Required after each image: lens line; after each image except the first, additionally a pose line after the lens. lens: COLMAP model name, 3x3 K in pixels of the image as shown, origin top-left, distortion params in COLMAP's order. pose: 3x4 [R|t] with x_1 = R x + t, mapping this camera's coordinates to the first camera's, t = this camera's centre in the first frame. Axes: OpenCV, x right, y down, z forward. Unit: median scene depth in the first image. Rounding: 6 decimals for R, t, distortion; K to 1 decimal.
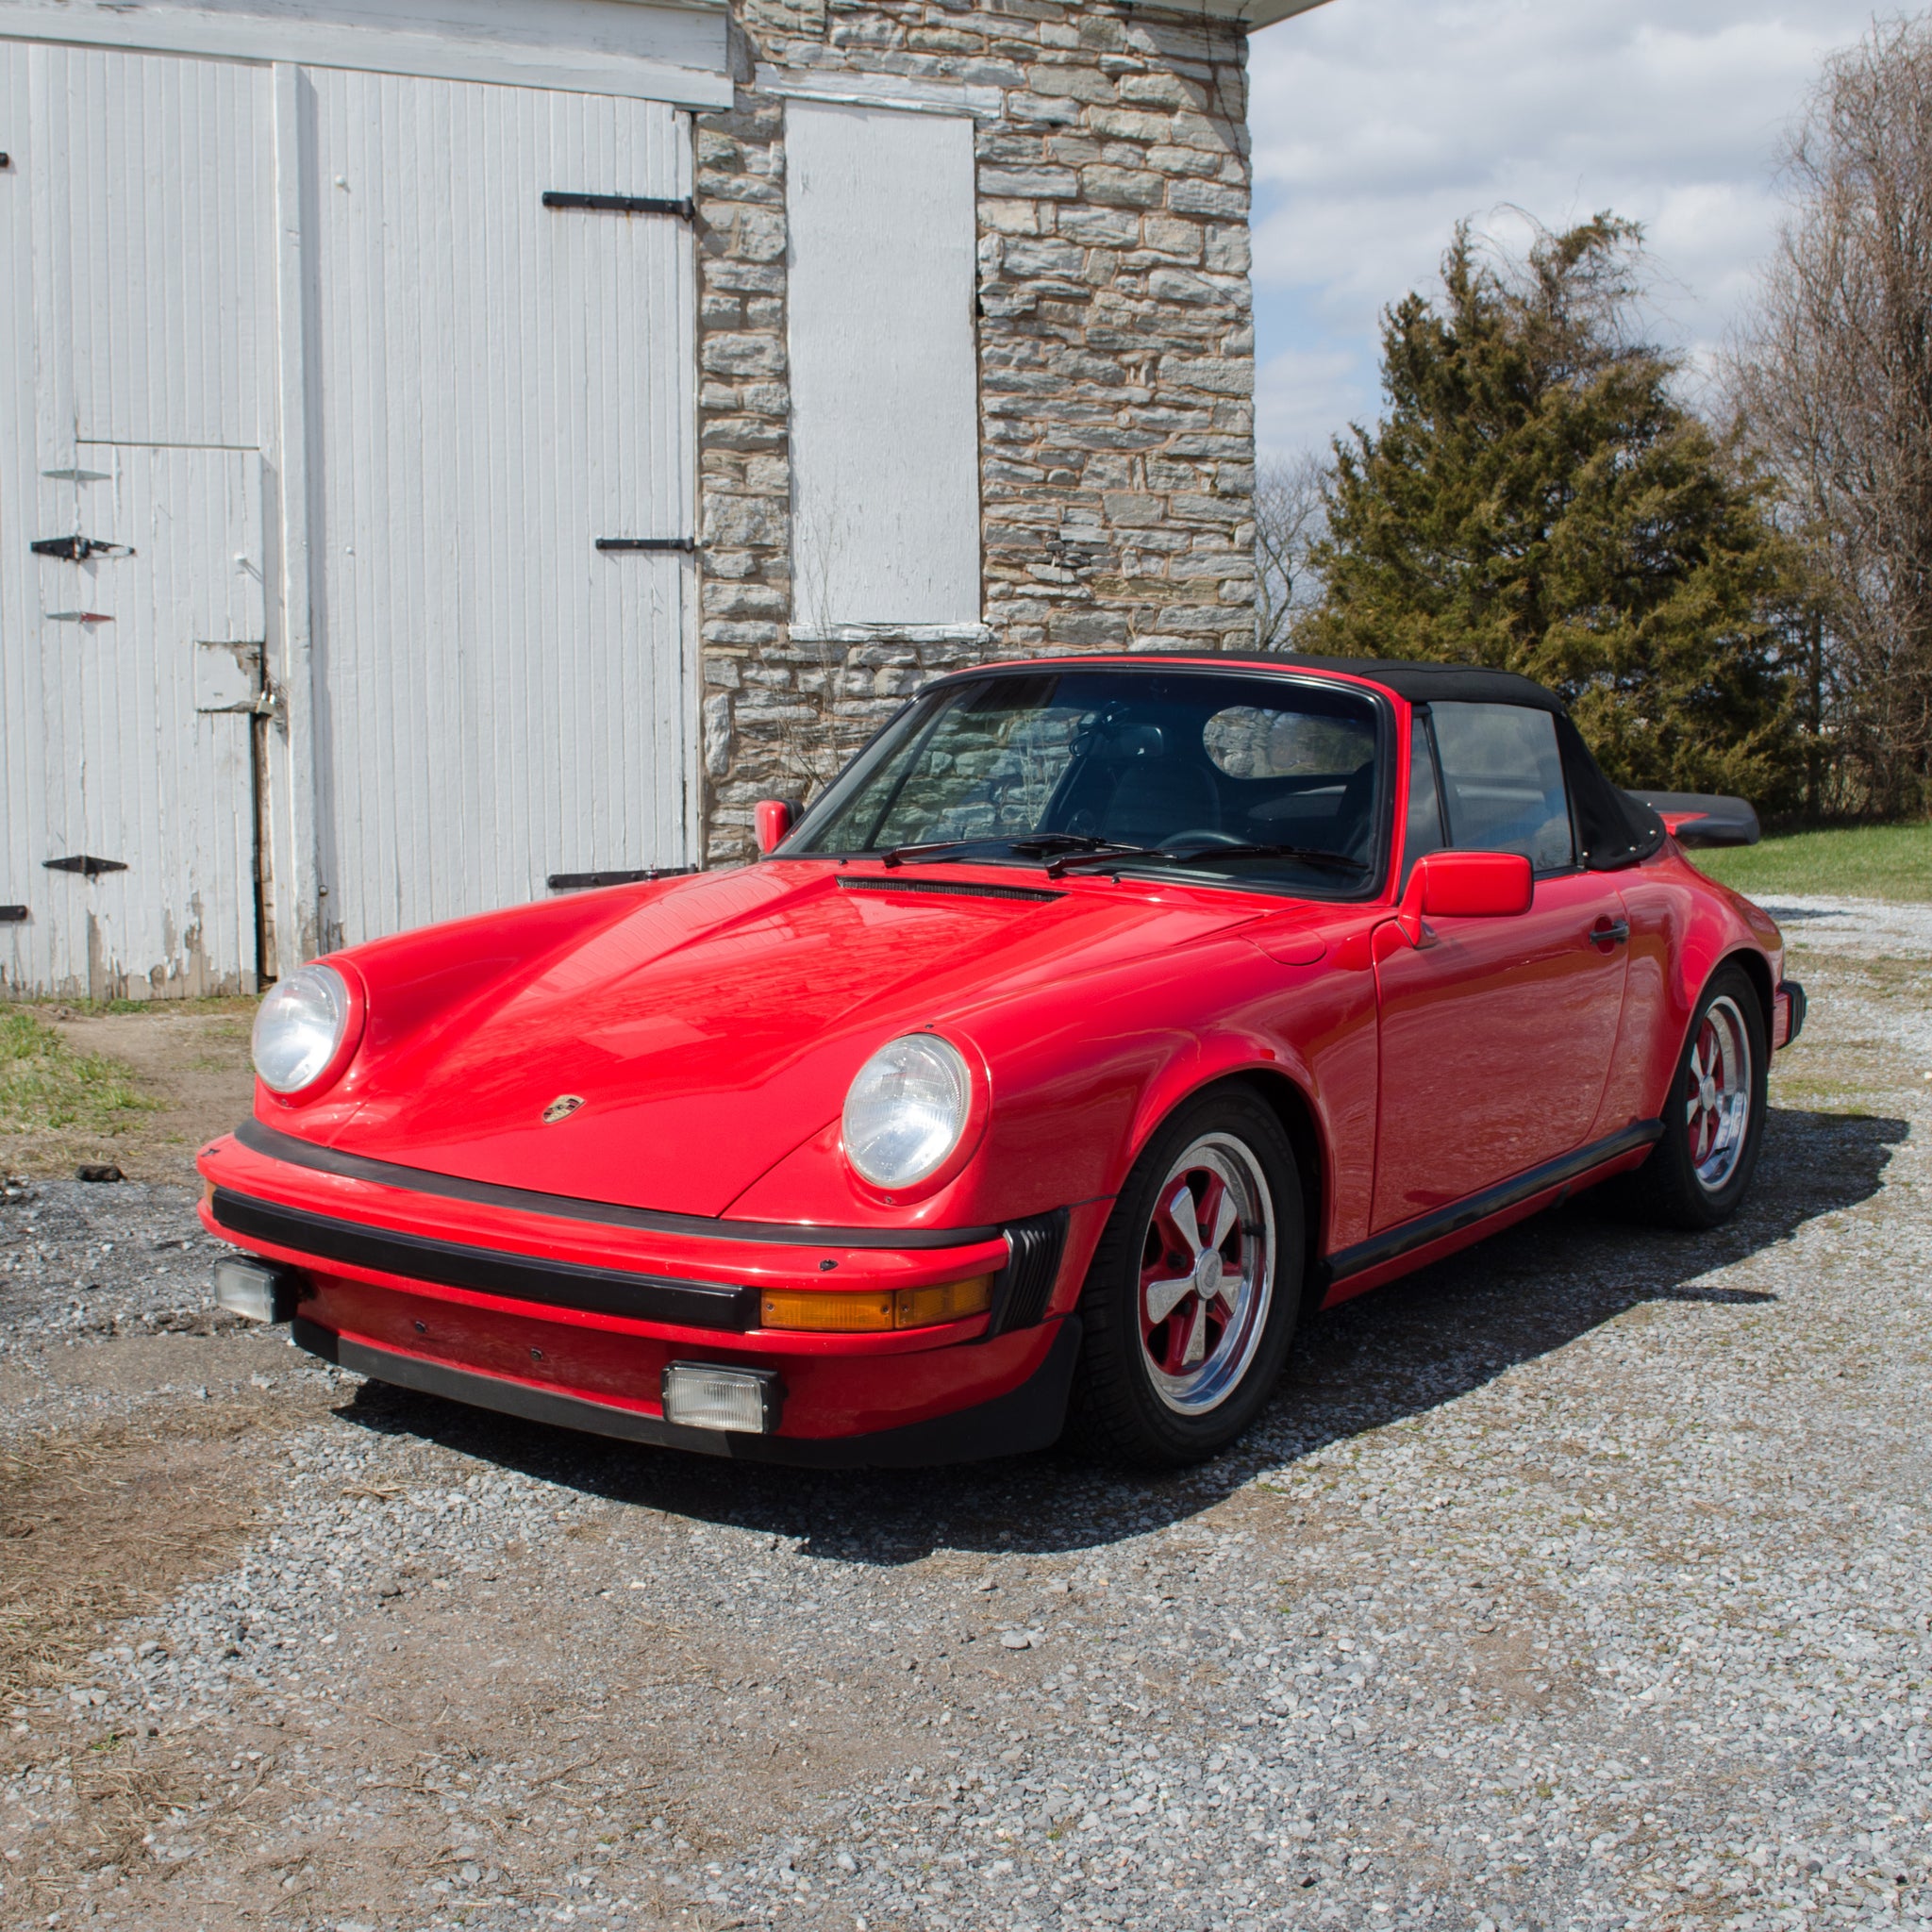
lens RADIAL K [[2824.4, 0, 937.3], [0, 2824.4, 907.4], [0, 0, 1]] dist [-0.081481, 0.006095]
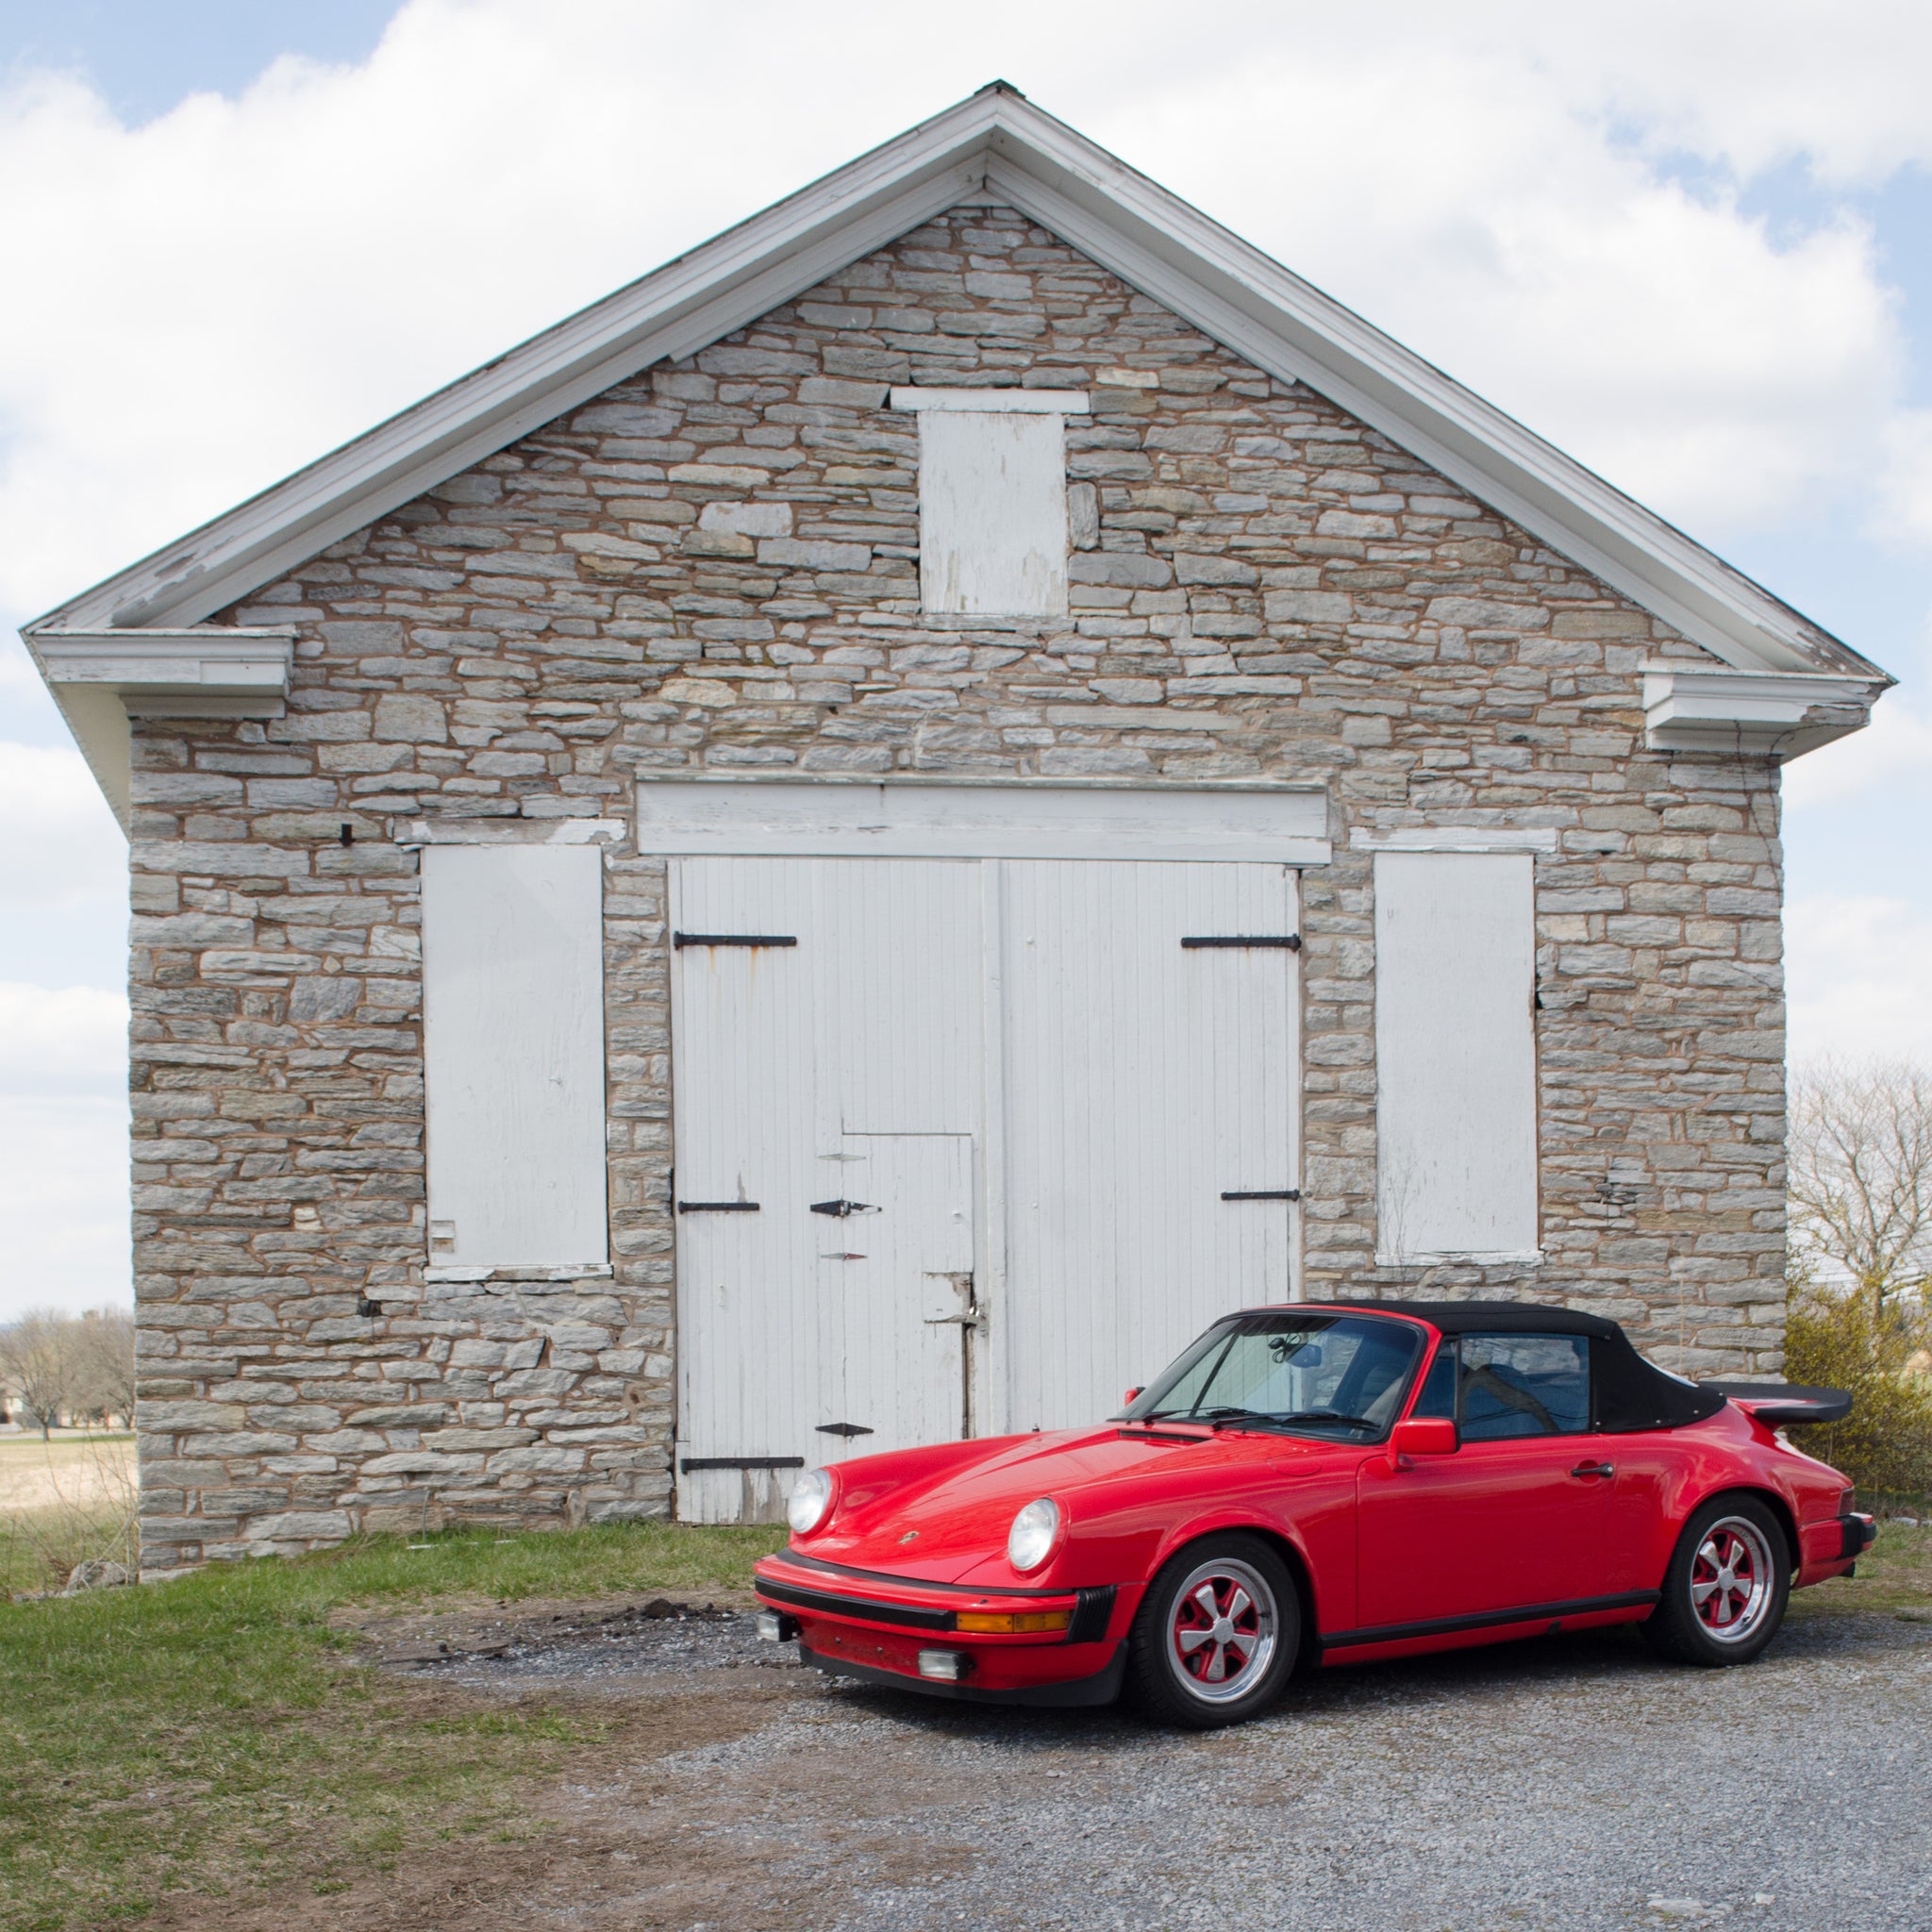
lens RADIAL K [[3262.1, 0, 1011.6], [0, 3262.1, 1405.6], [0, 0, 1]] dist [-0.068224, 0.010338]
pose [[0.945974, 0.008268, -0.324138, 0.272261], [-0.018733, 0.999399, -0.029179, 0.016920], [0.323702, 0.033674, 0.945560, -0.469749]]
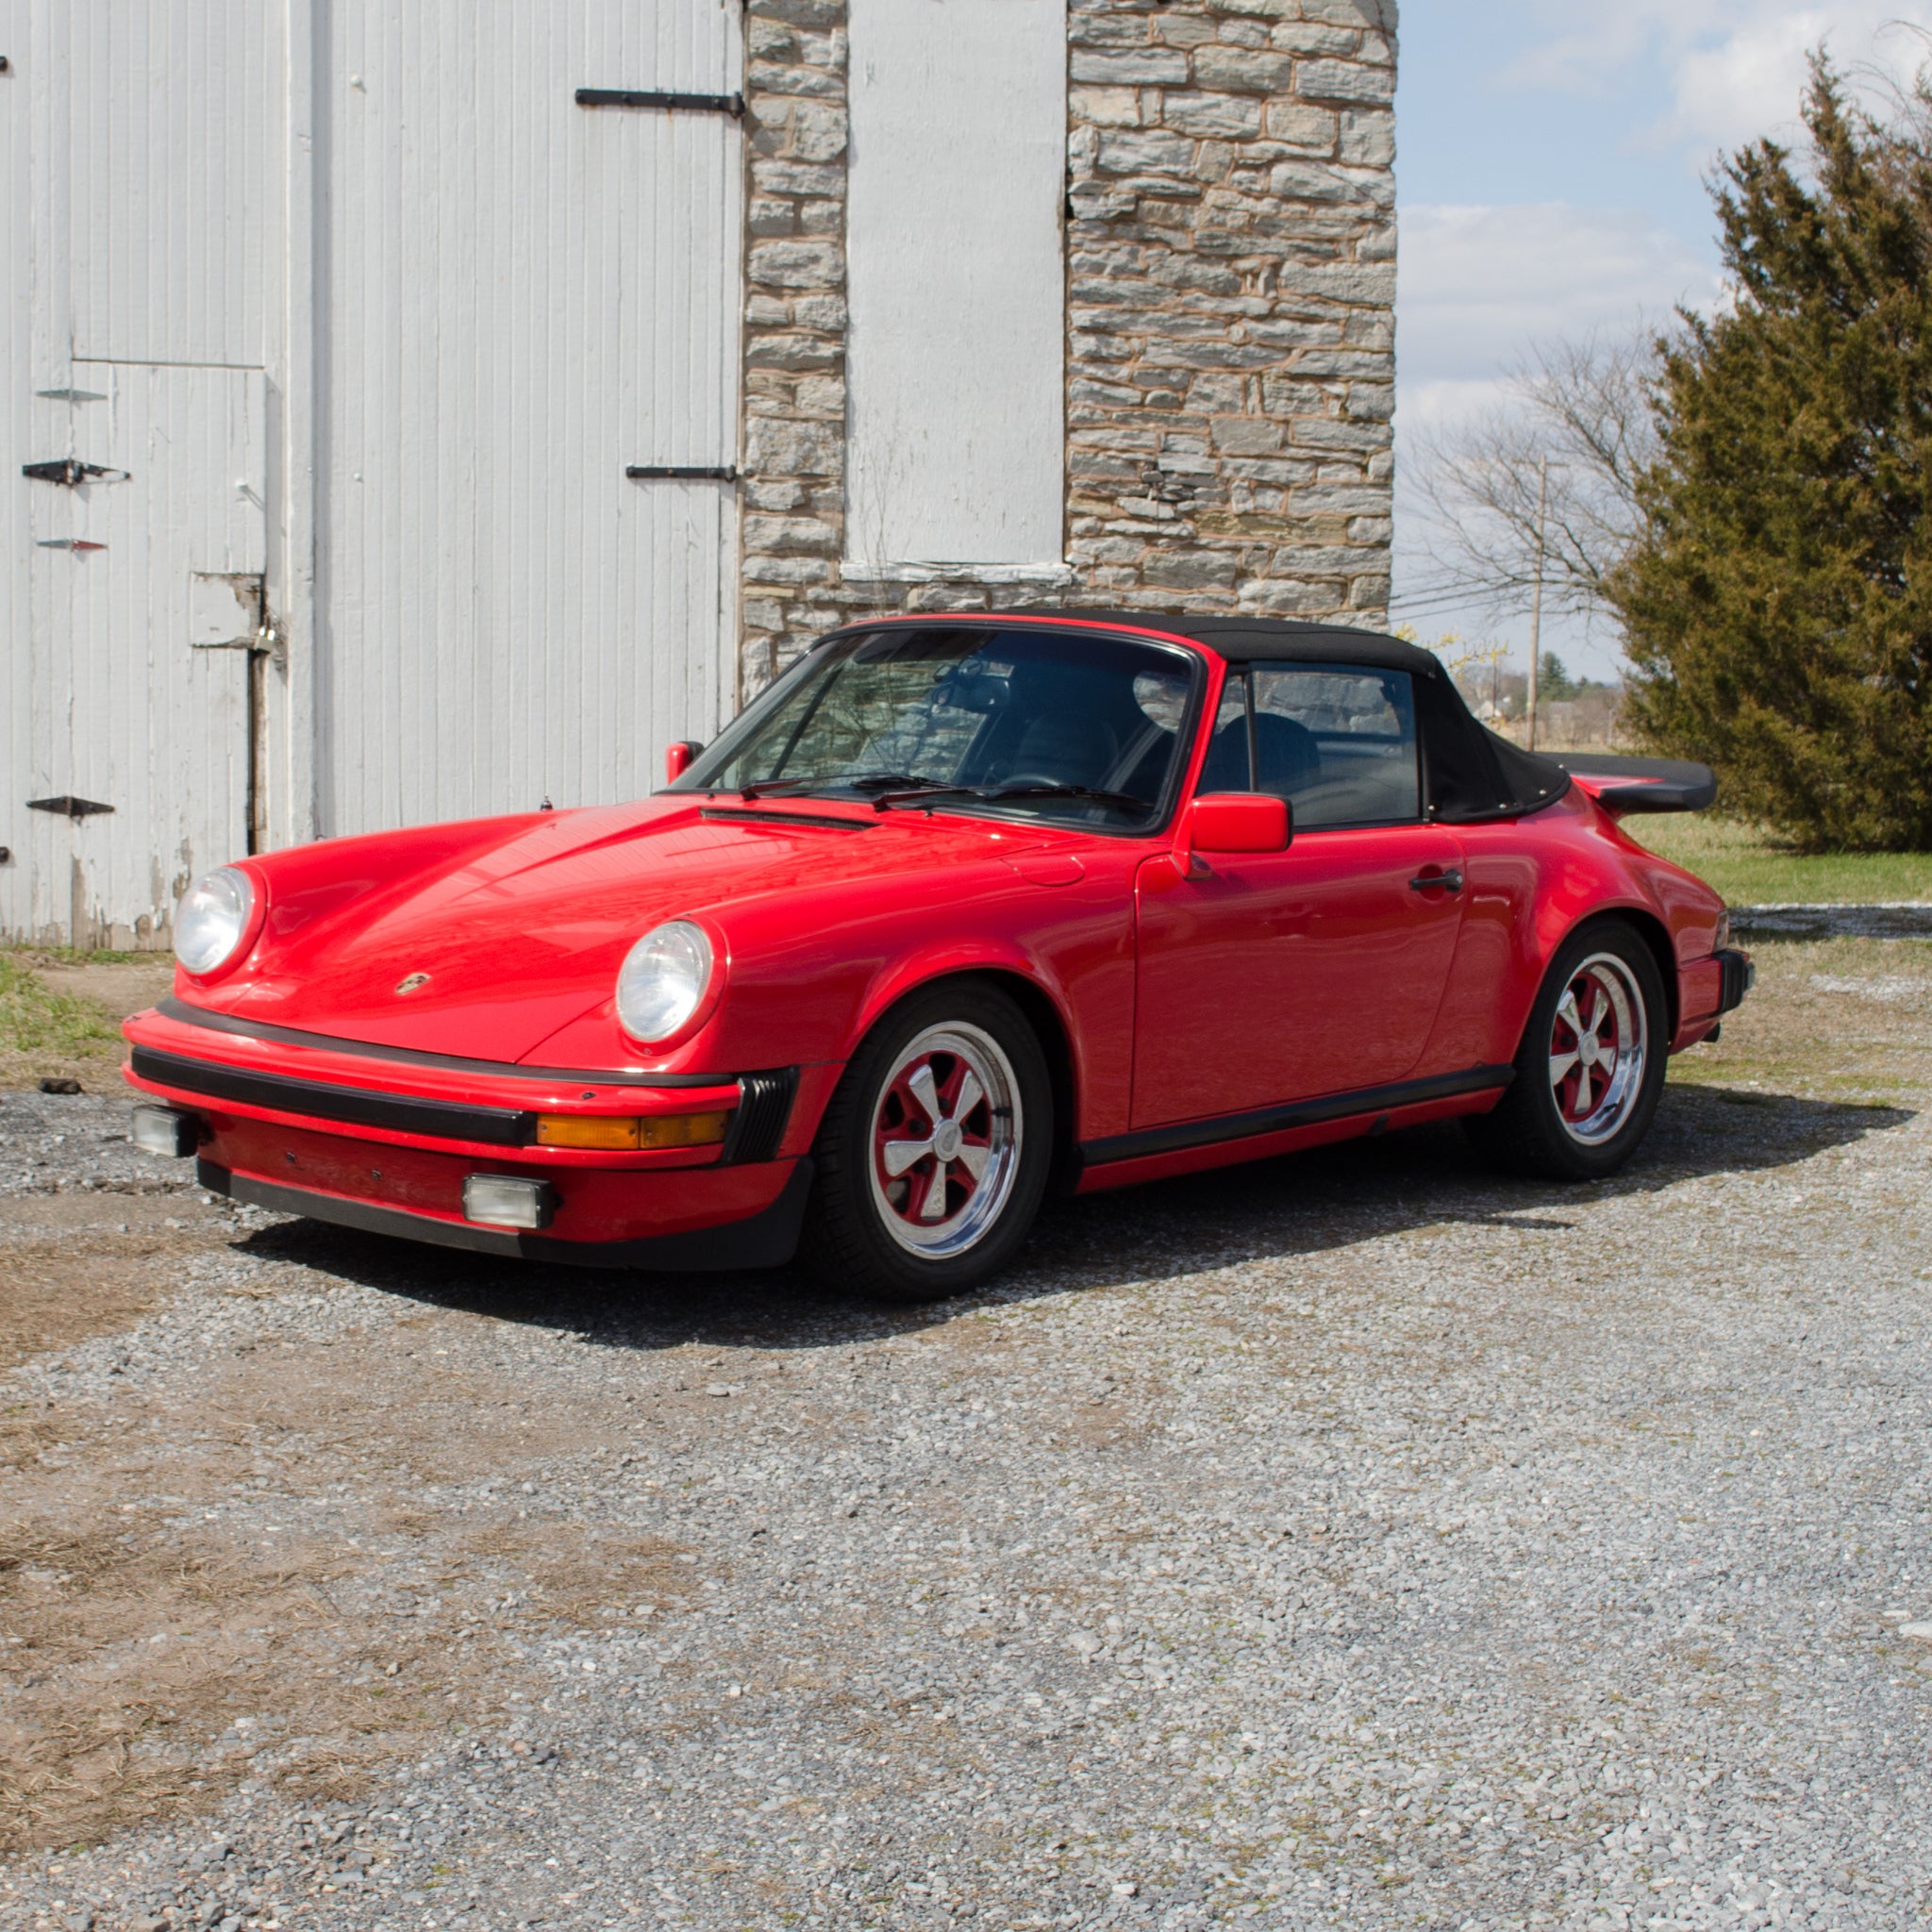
lens RADIAL K [[3997.2, 0, 823.1], [0, 3997.2, 914.3], [0, 0, 1]] dist [-0.059280, -0.031966]
pose [[0.992461, 0.025461, -0.119884, 0.096259], [-0.026022, 0.999657, -0.003111, 0.016430], [0.119764, 0.006207, 0.992783, -0.266839]]
